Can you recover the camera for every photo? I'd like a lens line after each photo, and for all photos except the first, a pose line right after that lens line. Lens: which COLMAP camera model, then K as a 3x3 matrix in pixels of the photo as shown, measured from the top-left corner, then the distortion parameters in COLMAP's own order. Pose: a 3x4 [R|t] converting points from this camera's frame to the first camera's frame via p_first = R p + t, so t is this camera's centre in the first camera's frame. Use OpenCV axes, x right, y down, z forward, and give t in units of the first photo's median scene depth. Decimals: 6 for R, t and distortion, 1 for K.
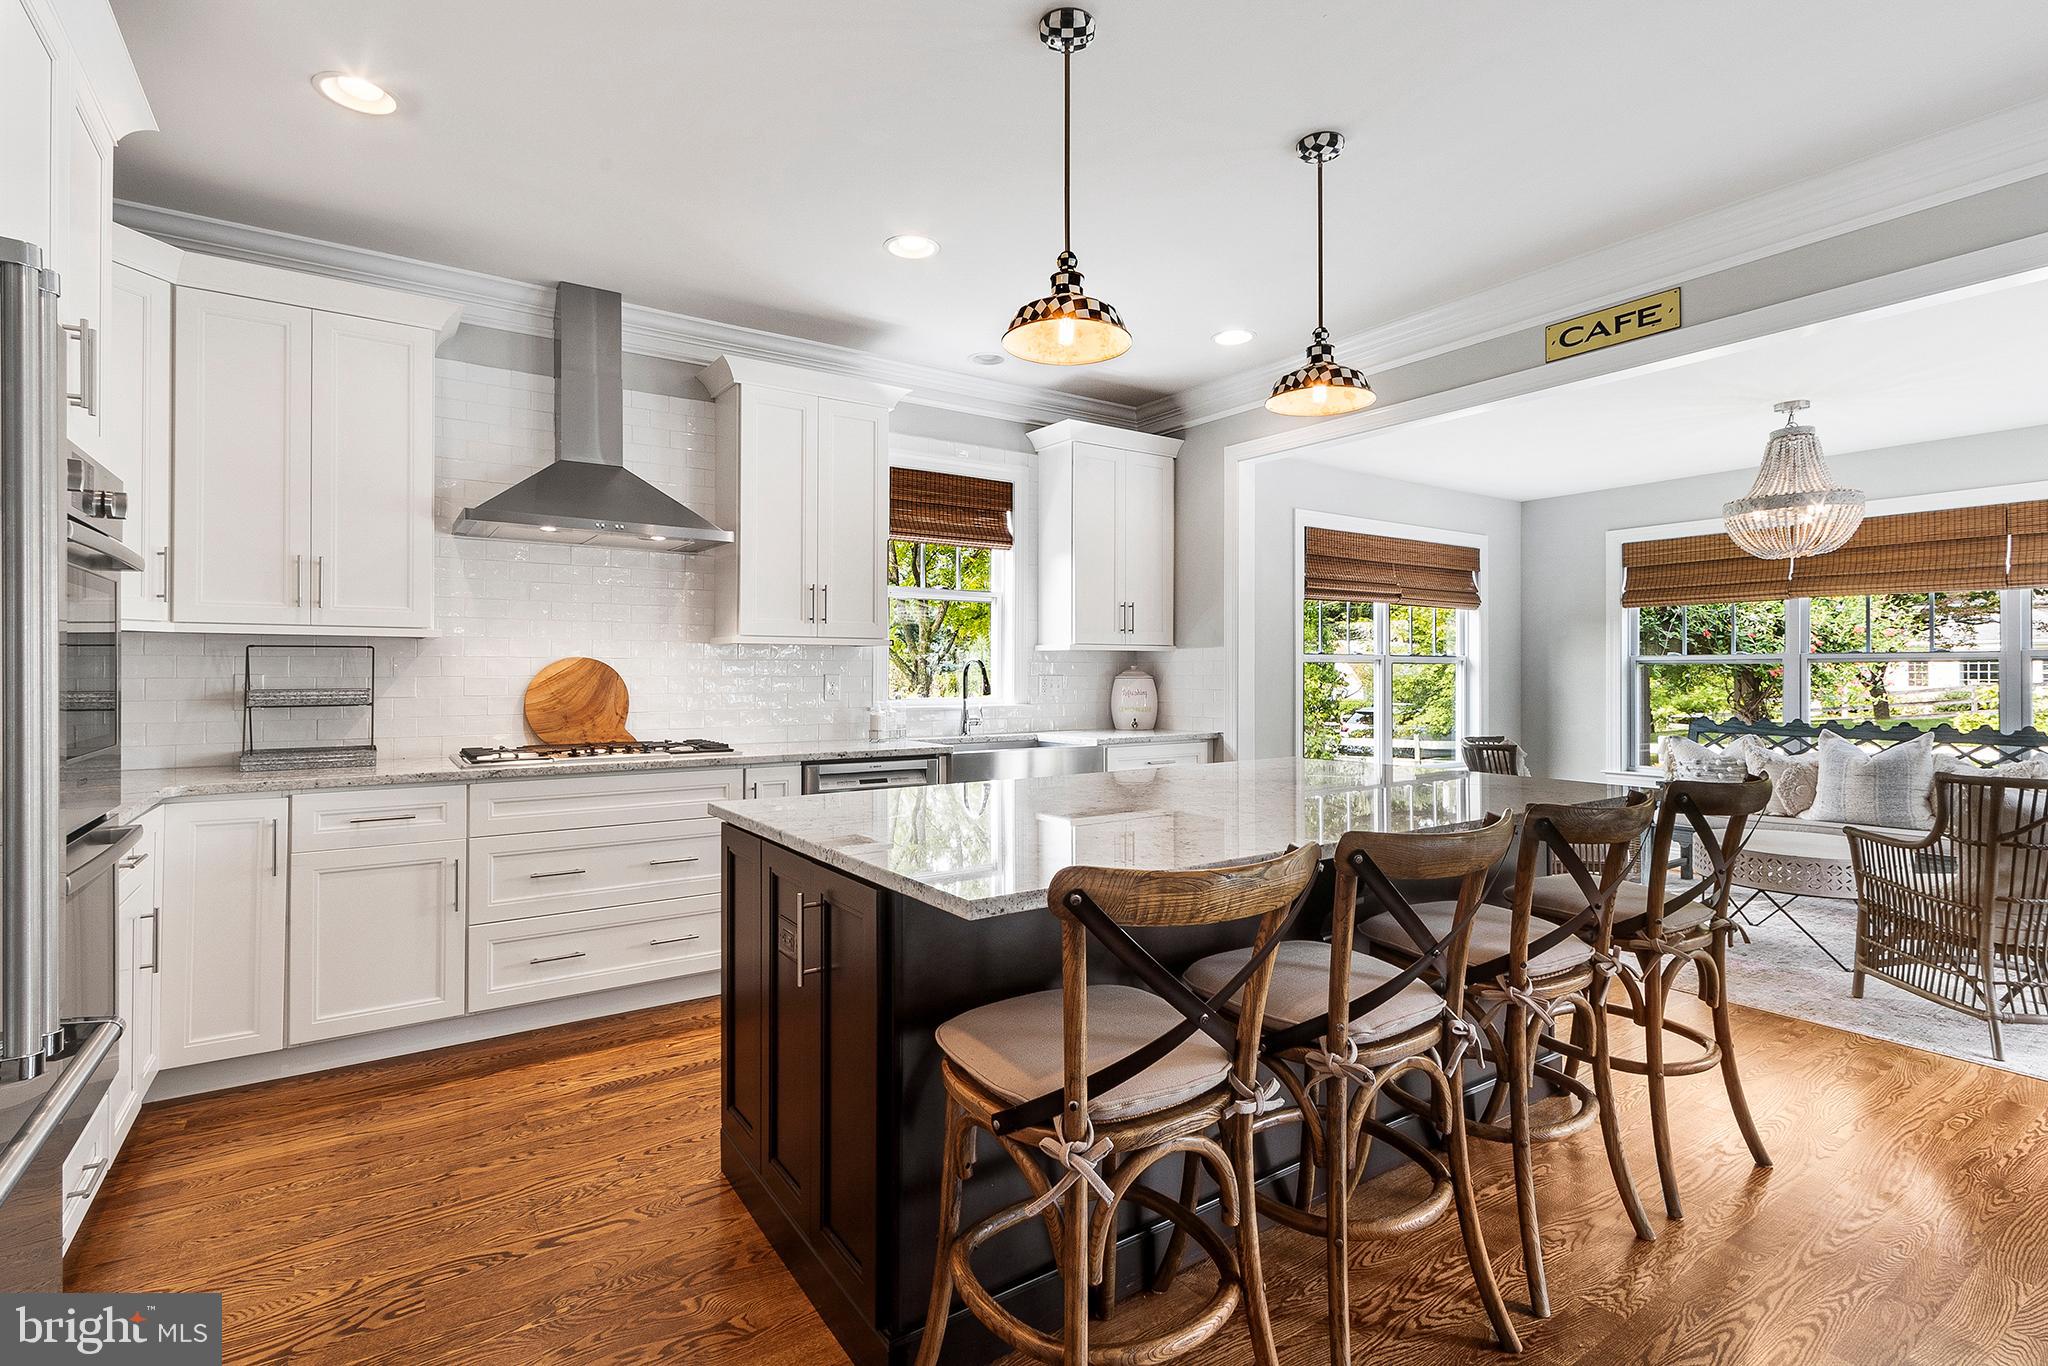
lens RADIAL K [[944.0, 0, 1041.5], [0, 944.0, 670.9], [0, 0, 1]] dist [0.004145, 0.000685]
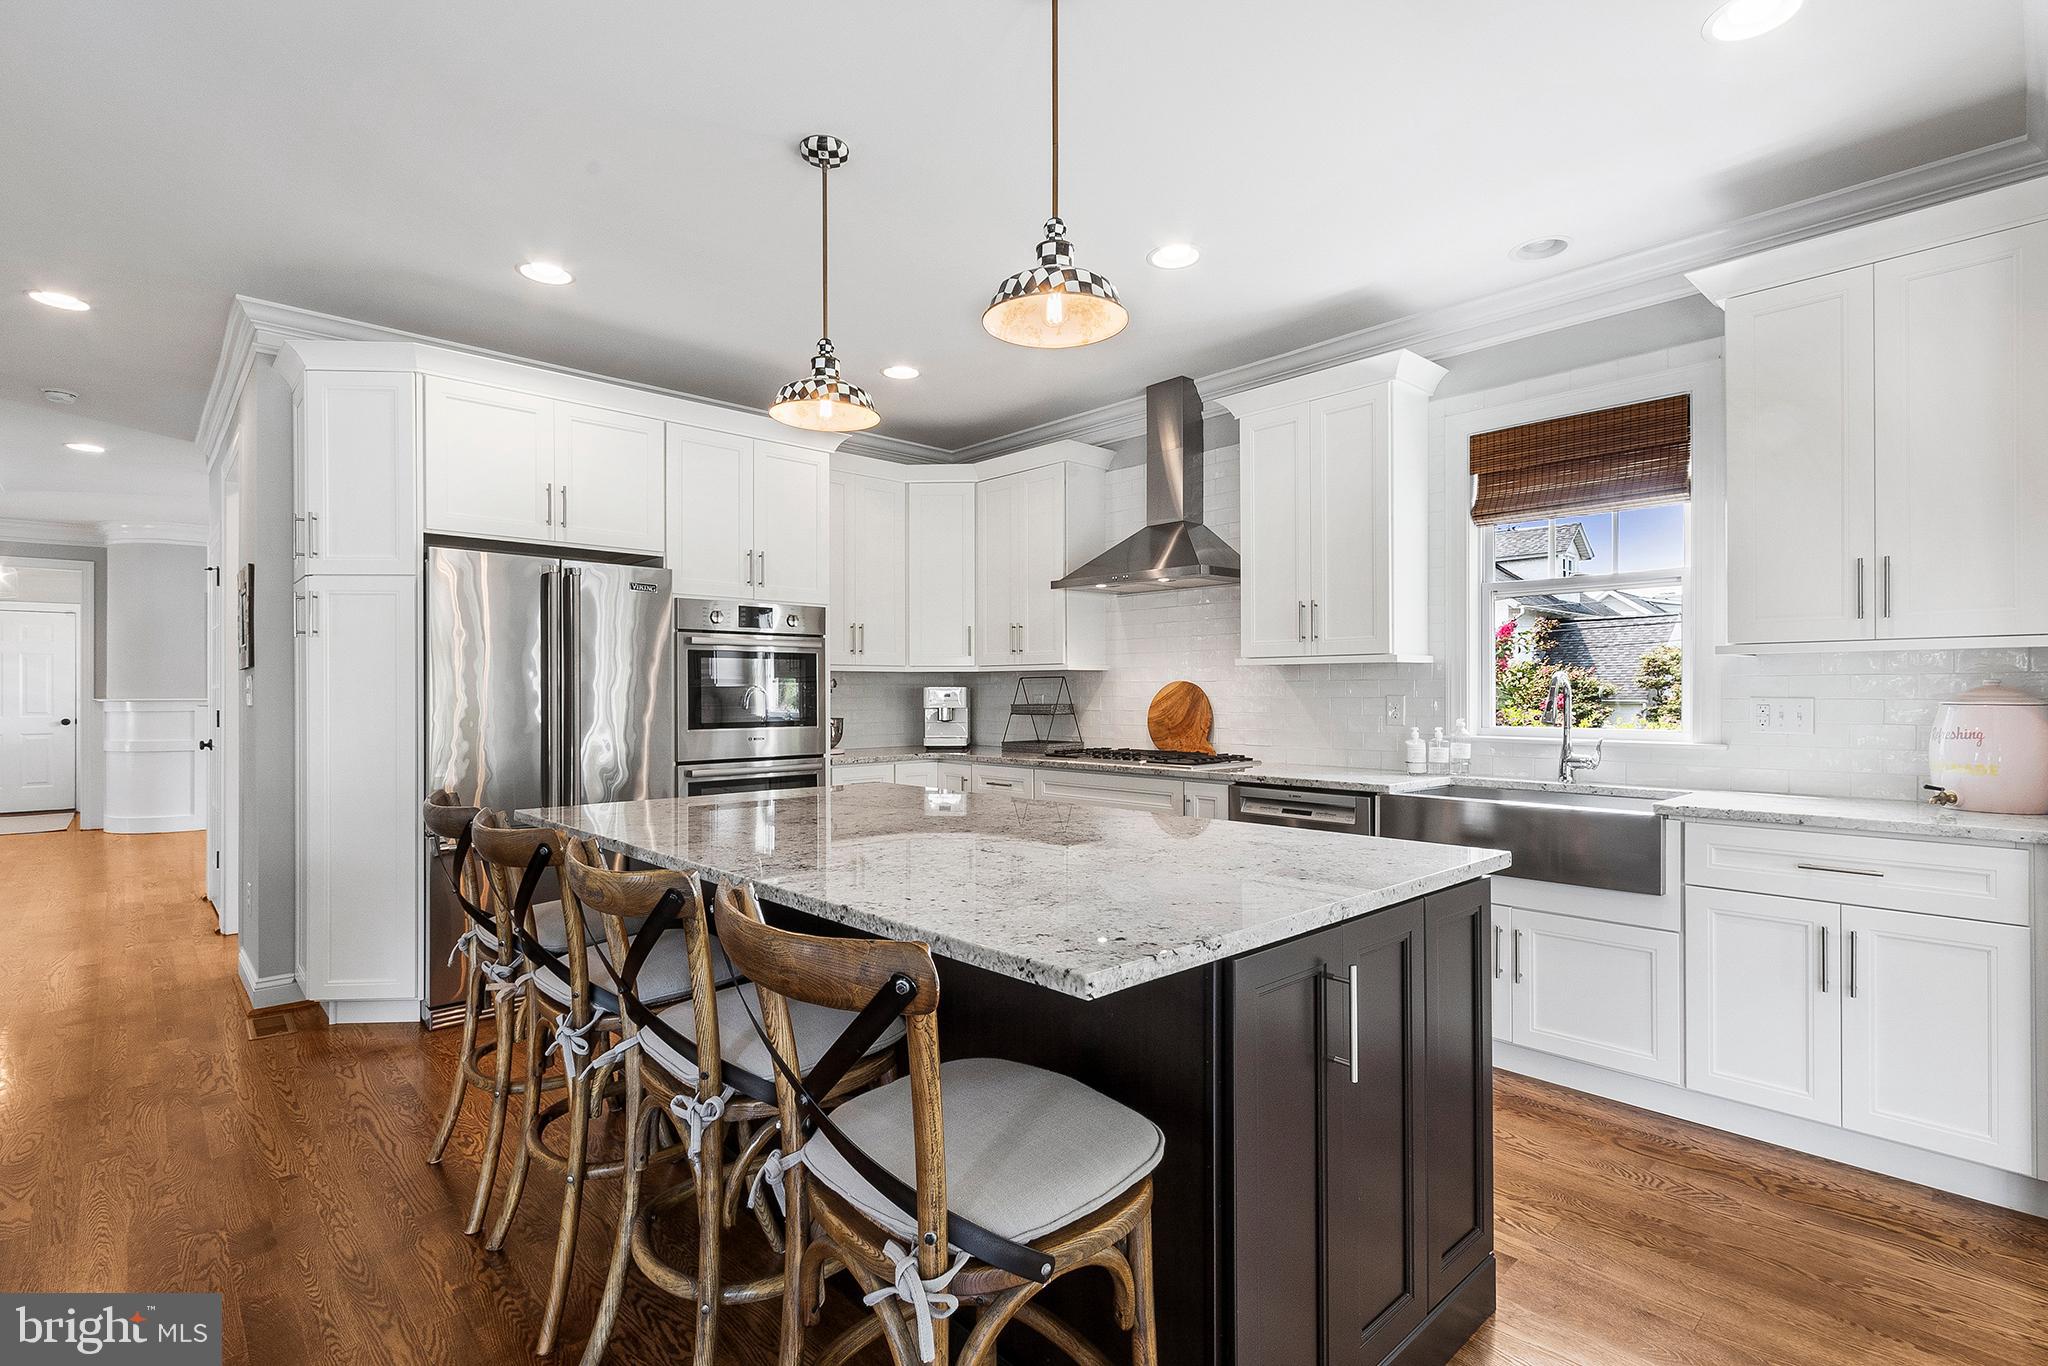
lens RADIAL K [[971.4, 0, 1022.7], [0, 971.4, 678.4], [0, 0, 1]] dist [0.002953, -0.002118]
pose [[0.146322, -0.014253, -0.989134, 0.653968], [0.007958, 0.999881, -0.013231, -0.002083], [0.989205, -0.005935, 0.146418, 0.551873]]
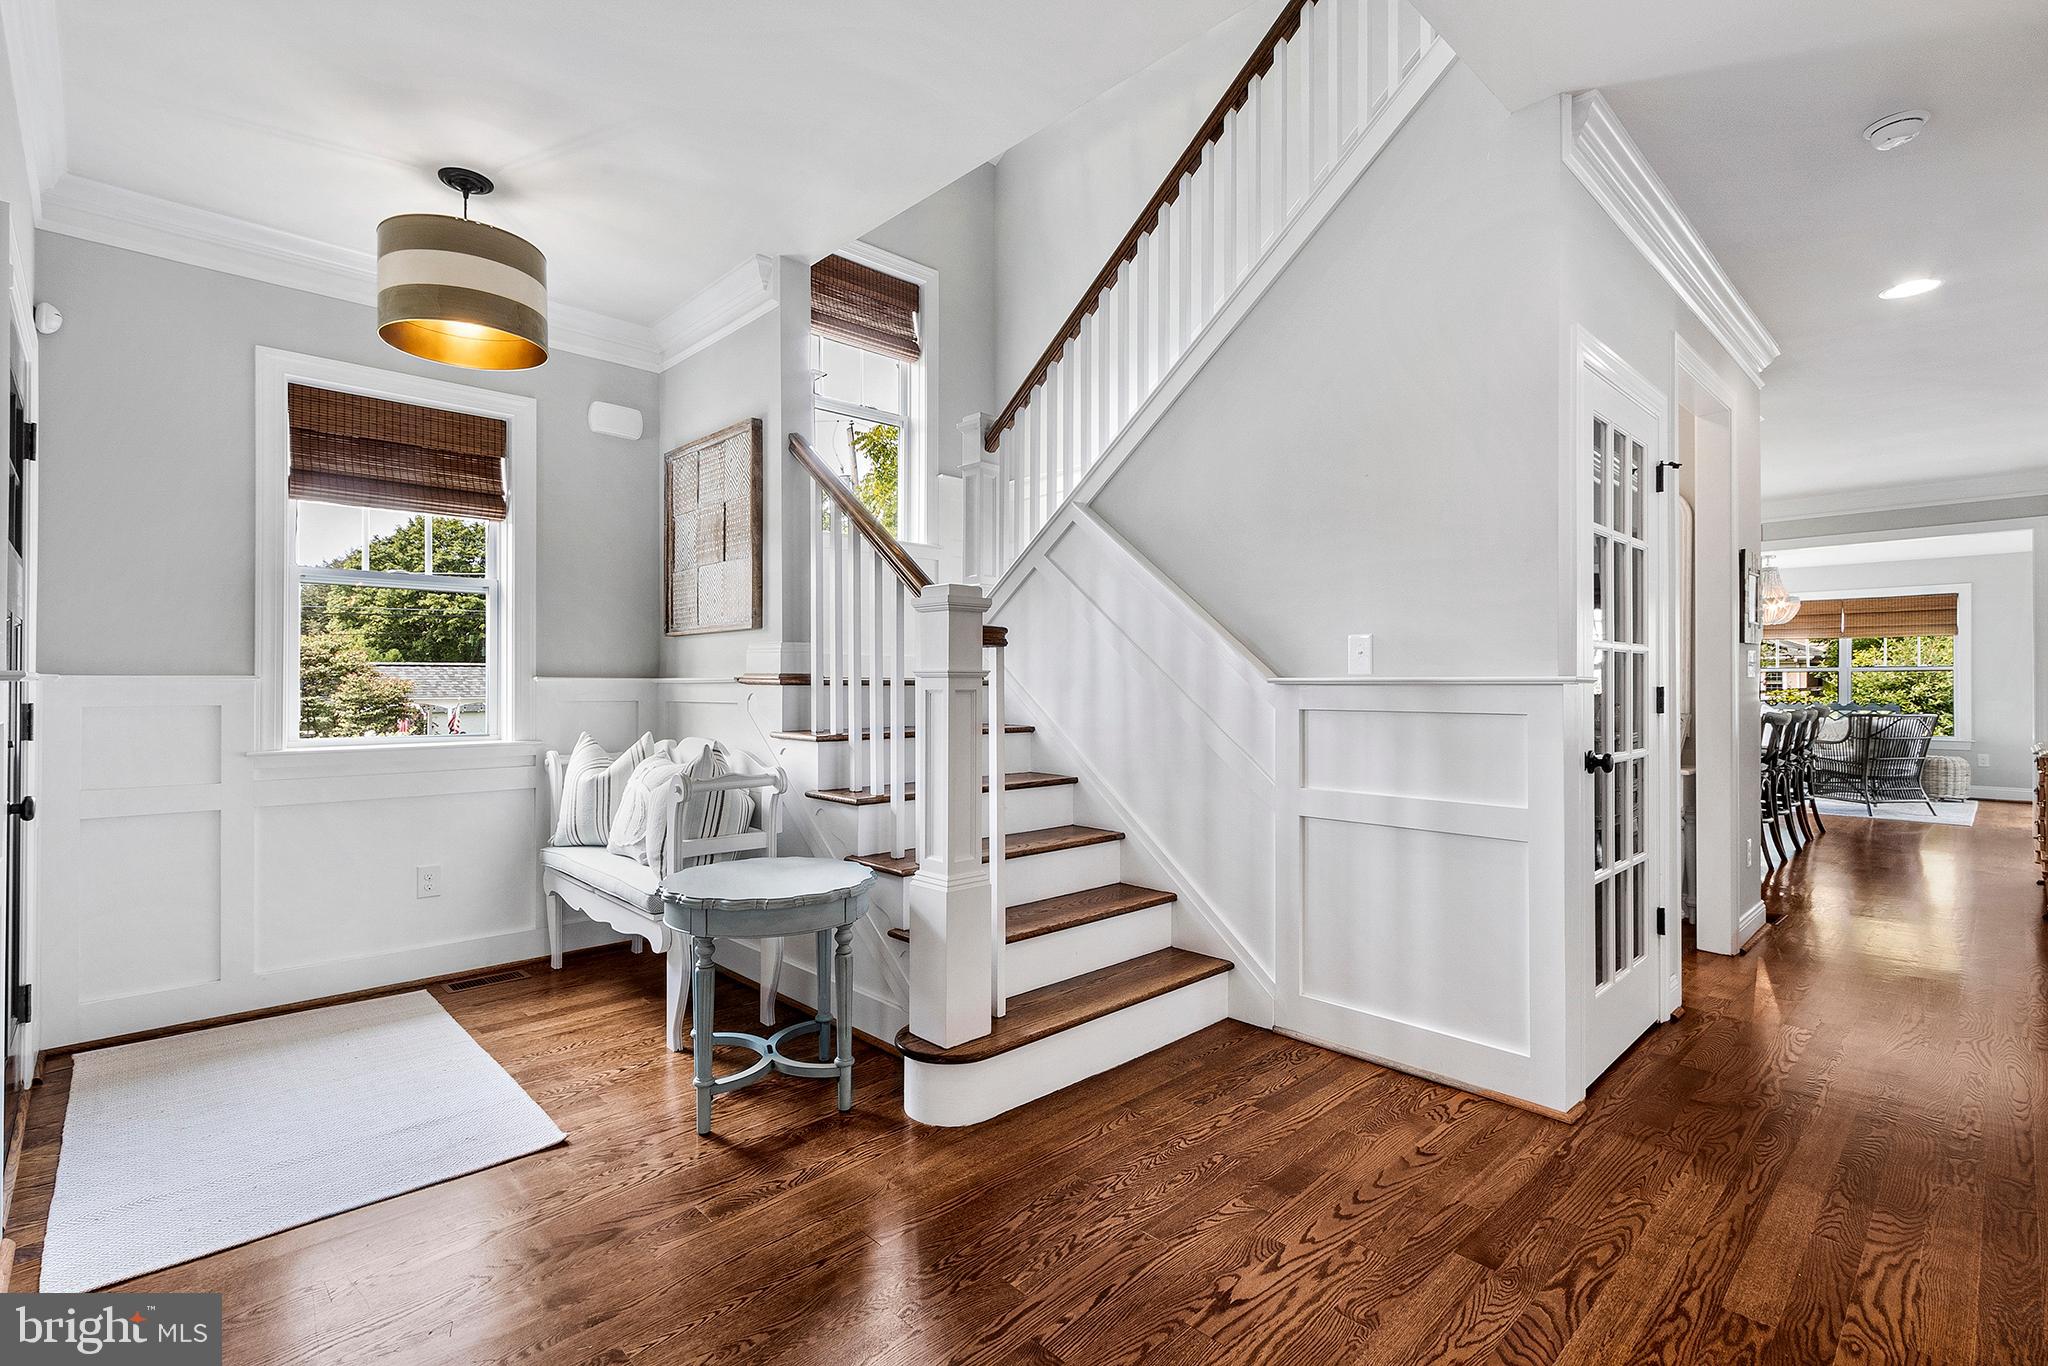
lens RADIAL K [[943.7, 0, 1016.3], [0, 943.7, 689.2], [0, 0, 1]] dist [0.001975, -0.001149]
pose [[0.988655, -0.002370, 0.150186, -1.336313], [0.000954, 0.999954, 0.009499, 0.008901], [-0.150201, -0.009248, 0.988612, -0.961741]]
